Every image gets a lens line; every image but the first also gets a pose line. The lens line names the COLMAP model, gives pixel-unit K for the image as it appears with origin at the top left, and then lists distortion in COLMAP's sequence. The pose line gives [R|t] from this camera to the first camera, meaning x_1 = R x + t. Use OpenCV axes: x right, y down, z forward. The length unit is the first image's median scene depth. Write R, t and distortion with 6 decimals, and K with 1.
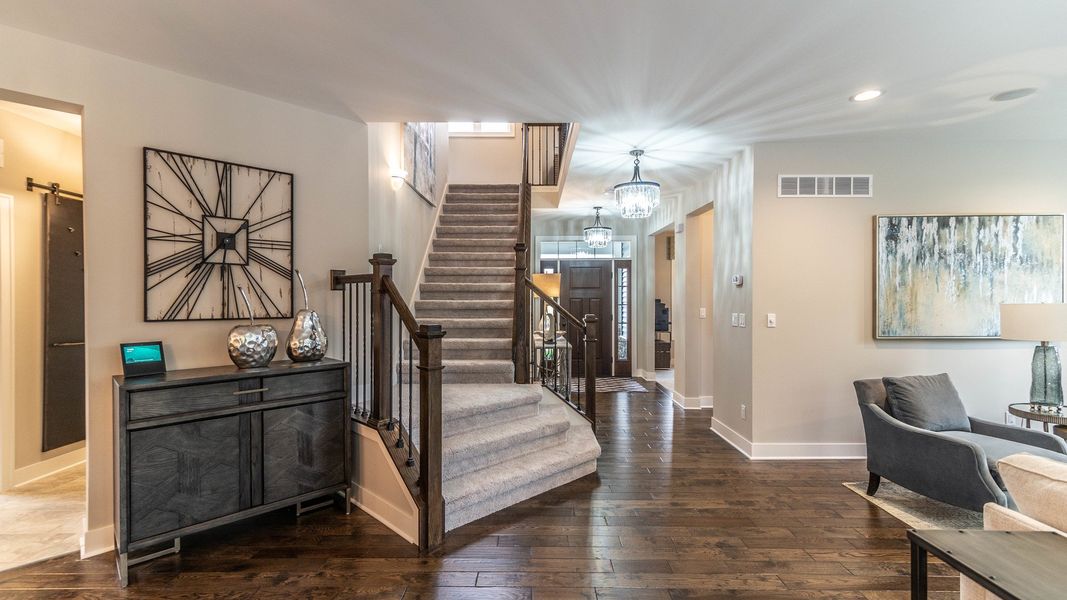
lens RADIAL K [[468.8, 0, 532.4], [0, 468.8, 300.6], [0, 0, 1]] dist [0.013778, -0.000215]
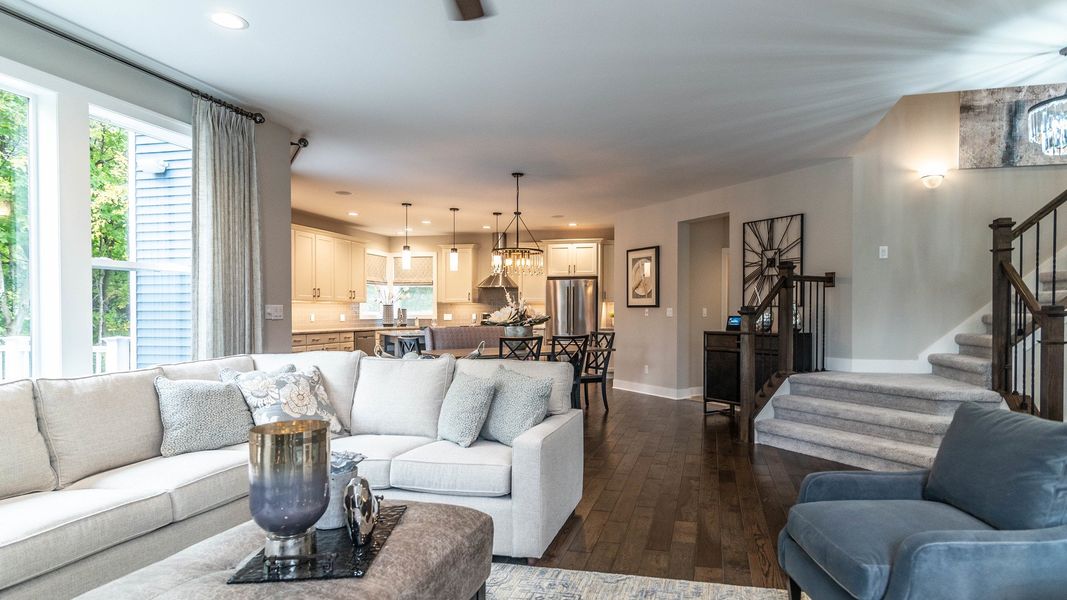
lens RADIAL K [[549.6, 0, 605.3], [0, 549.6, 316.0], [0, 0, 1]] dist [0.001302, 0.000273]
pose [[-0.157230, 0.010188, -0.987509, 1.190896], [-0.009053, 0.999890, 0.011757, 0.045268], [0.987520, 0.010789, -0.157121, 0.558564]]
